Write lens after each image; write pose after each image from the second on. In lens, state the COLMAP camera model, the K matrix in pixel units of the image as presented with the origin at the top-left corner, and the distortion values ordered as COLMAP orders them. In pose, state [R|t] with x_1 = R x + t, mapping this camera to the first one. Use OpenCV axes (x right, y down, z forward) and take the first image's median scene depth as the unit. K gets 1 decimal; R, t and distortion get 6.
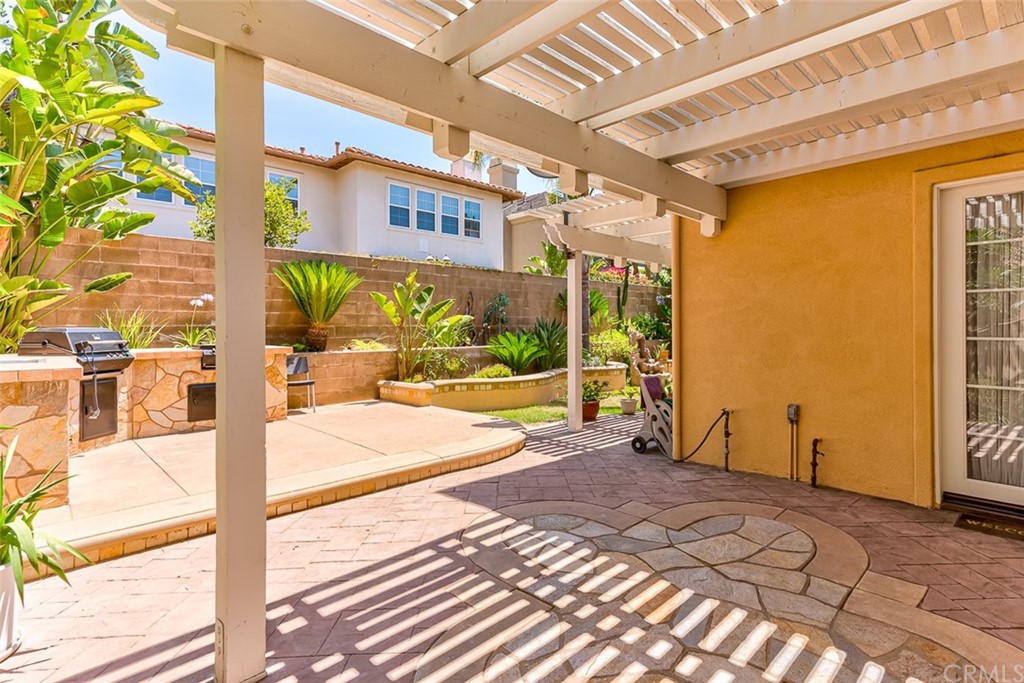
lens RADIAL K [[490.8, 0, 515.9], [0, 490.8, 334.9], [0, 0, 1]] dist [0.004766, 0.002084]
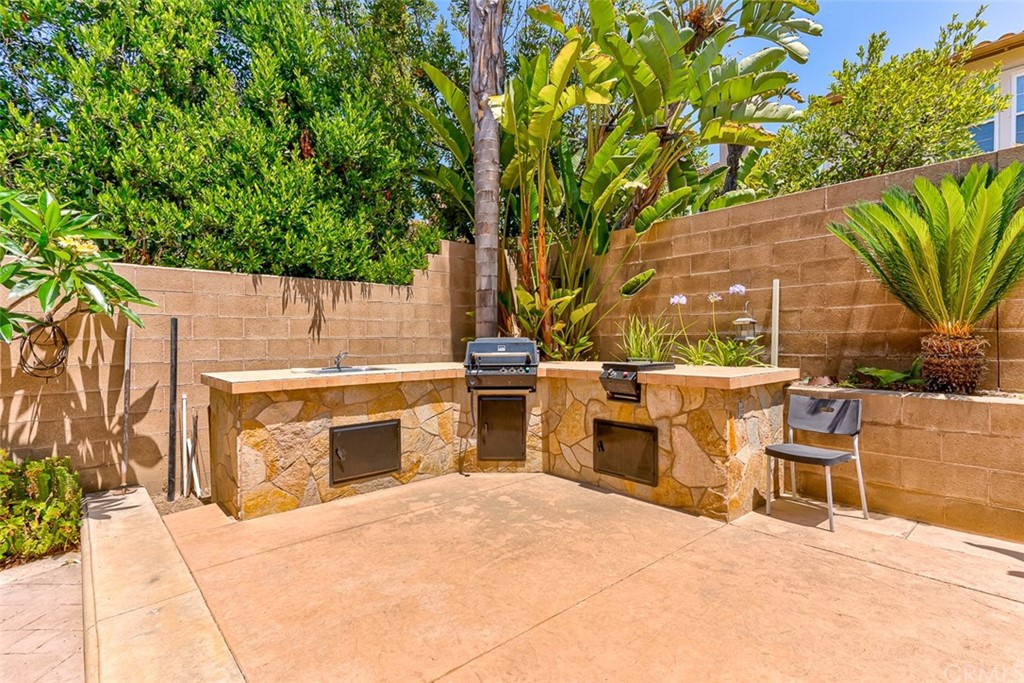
lens RADIAL K [[490.8, 0, 514.6], [0, 490.8, 338.4], [0, 0, 1]] dist [0.004766, 0.002084]
pose [[-0.025865, 0.003430, -0.999660, 0.042747], [-0.005975, 0.999976, 0.003586, -0.016493], [0.999648, 0.006066, -0.025844, 0.977193]]
